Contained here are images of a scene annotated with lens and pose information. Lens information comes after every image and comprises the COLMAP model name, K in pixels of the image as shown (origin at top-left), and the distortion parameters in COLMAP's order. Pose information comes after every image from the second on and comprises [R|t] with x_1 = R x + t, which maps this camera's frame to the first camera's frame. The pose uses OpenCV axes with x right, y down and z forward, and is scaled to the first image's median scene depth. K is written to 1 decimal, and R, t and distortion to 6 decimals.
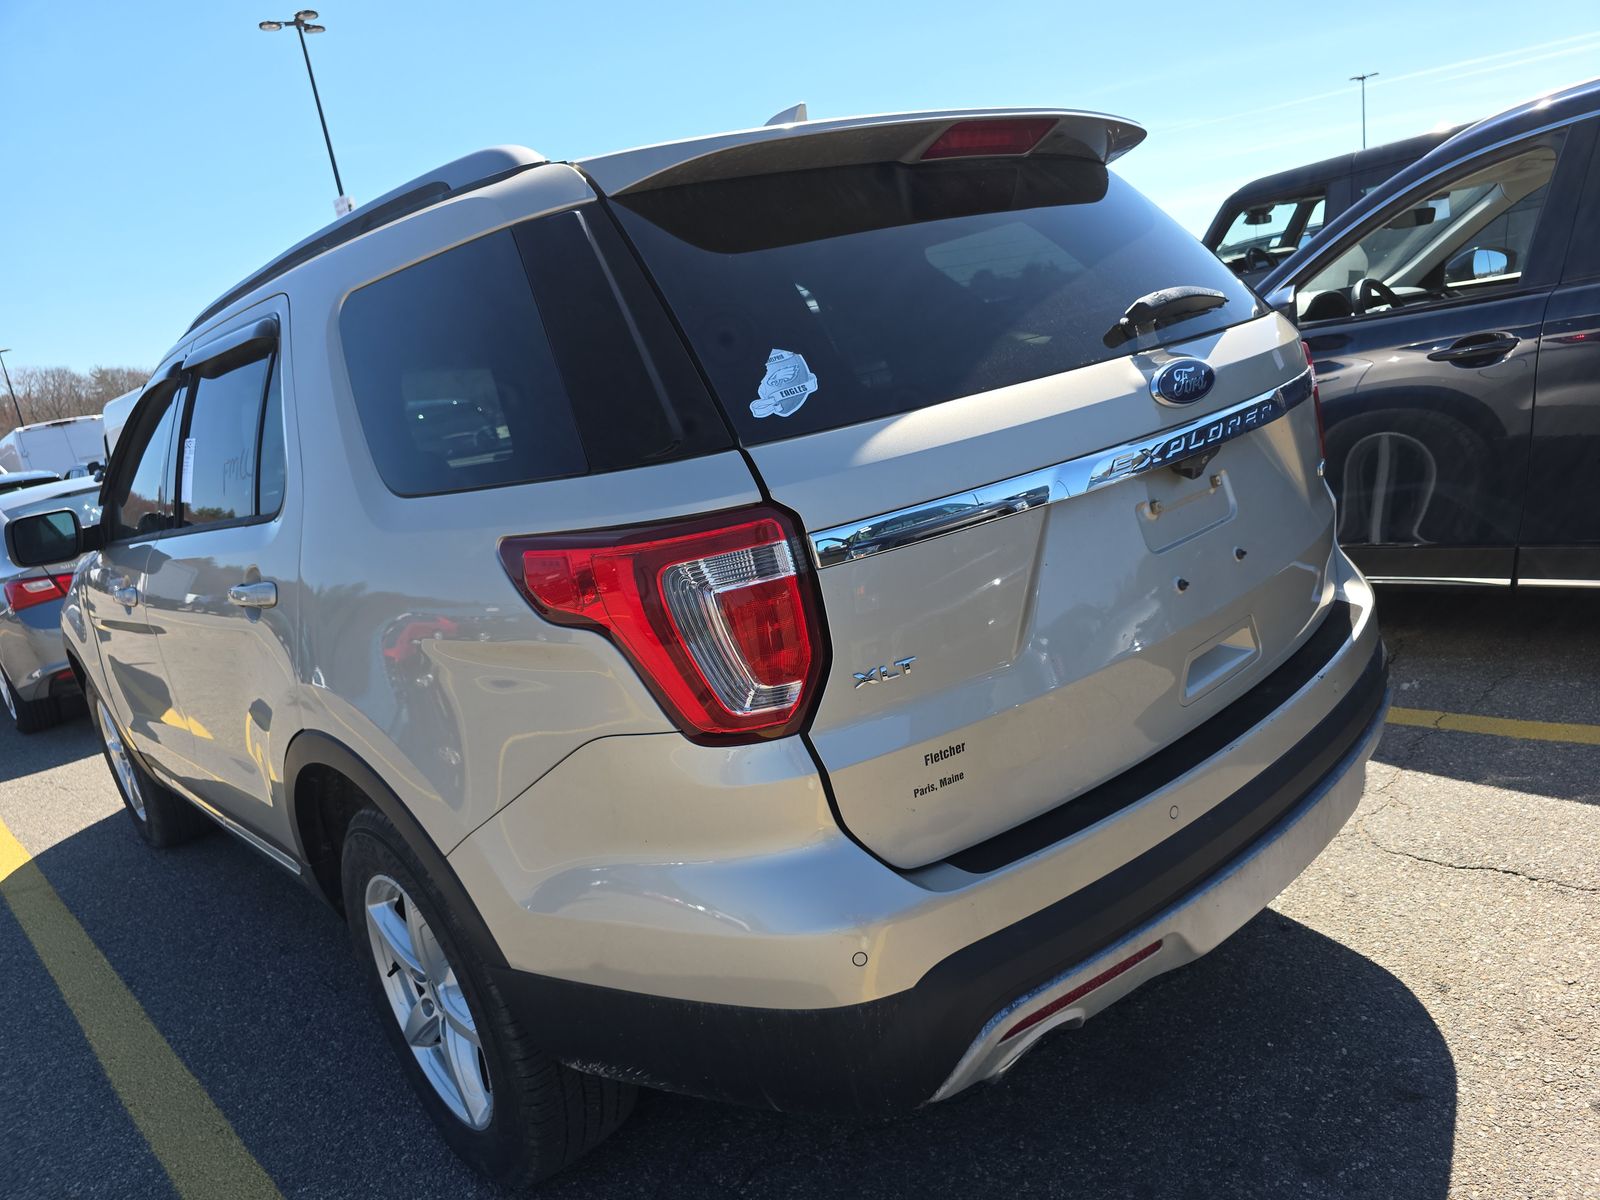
lens RADIAL K [[1072.3, 0, 800.1], [0, 1072.3, 641.5], [0, 0, 1]] dist [0.090907, -0.096358]
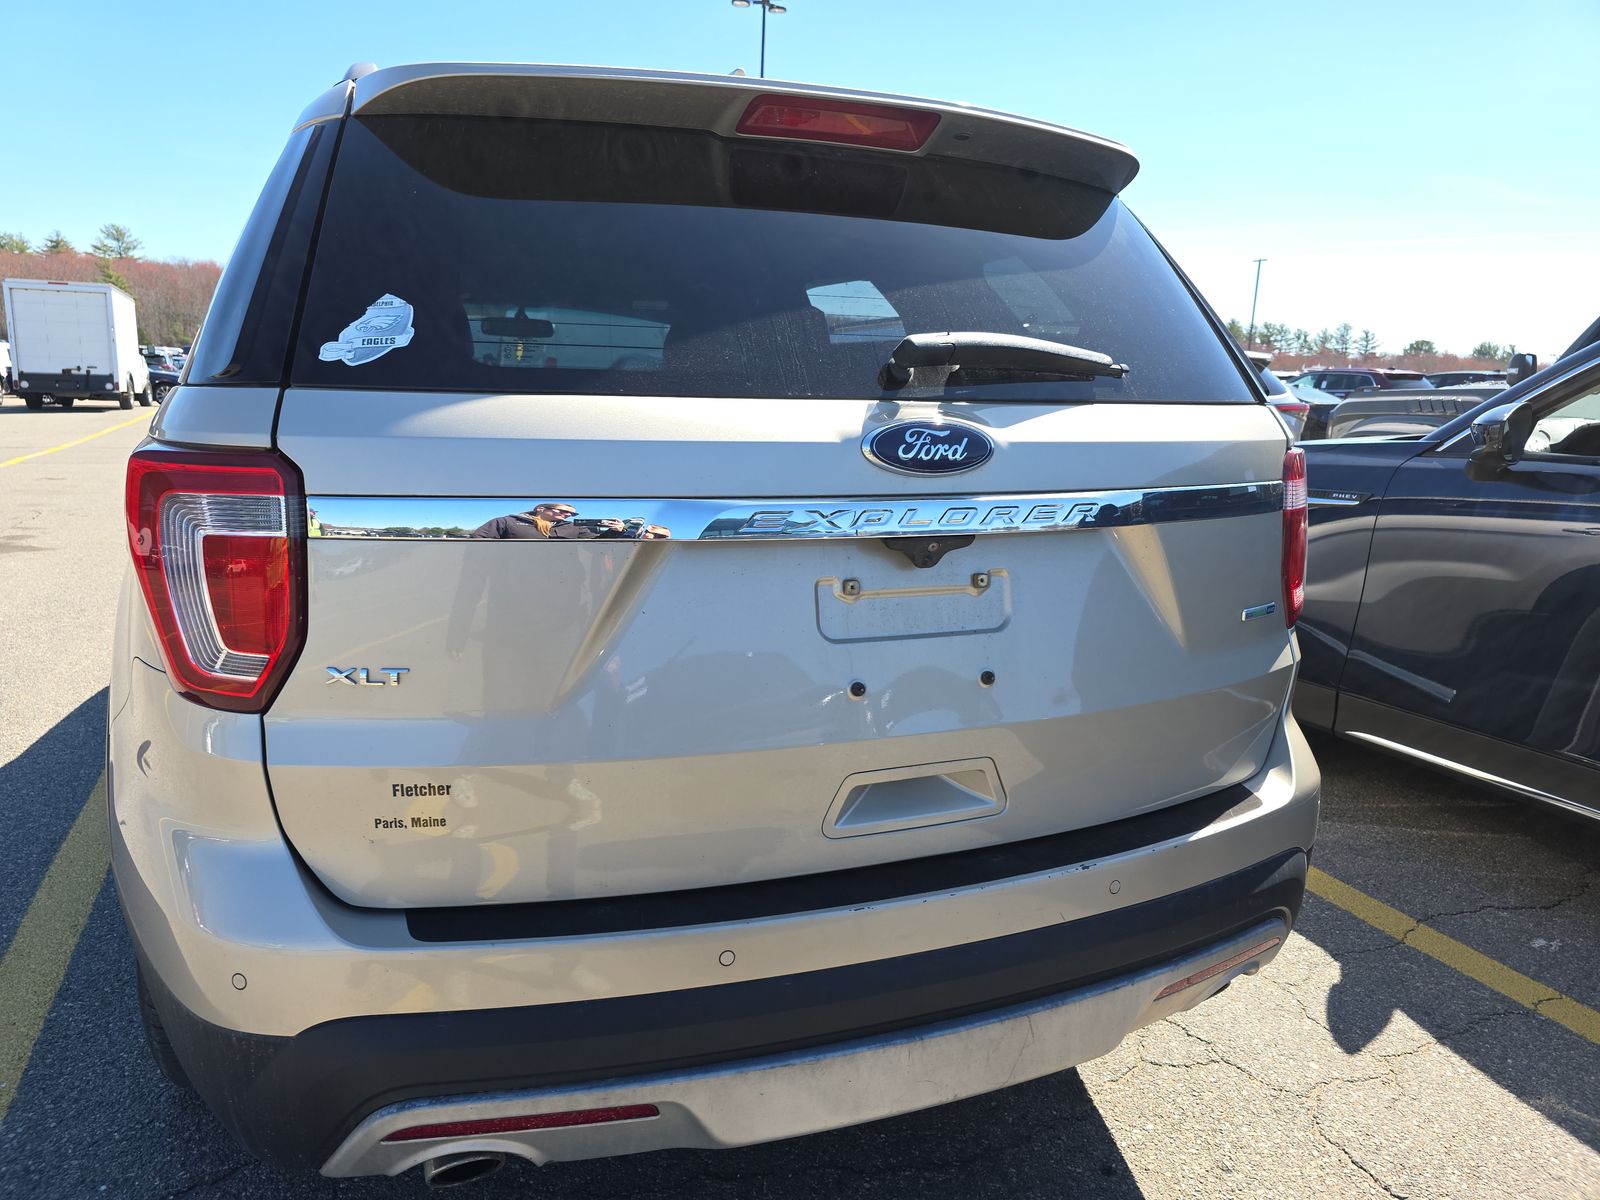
lens RADIAL K [[1063.3, 0, 800.0], [0, 1063.3, 600.0], [0, 0, 1]] dist [0.051062, -0.040044]
pose [[0.909918, 0.269121, -0.315632, 0.607613], [-0.278800, 0.960232, 0.014996, -0.130155], [0.307116, 0.074354, 0.948763, 0.268532]]
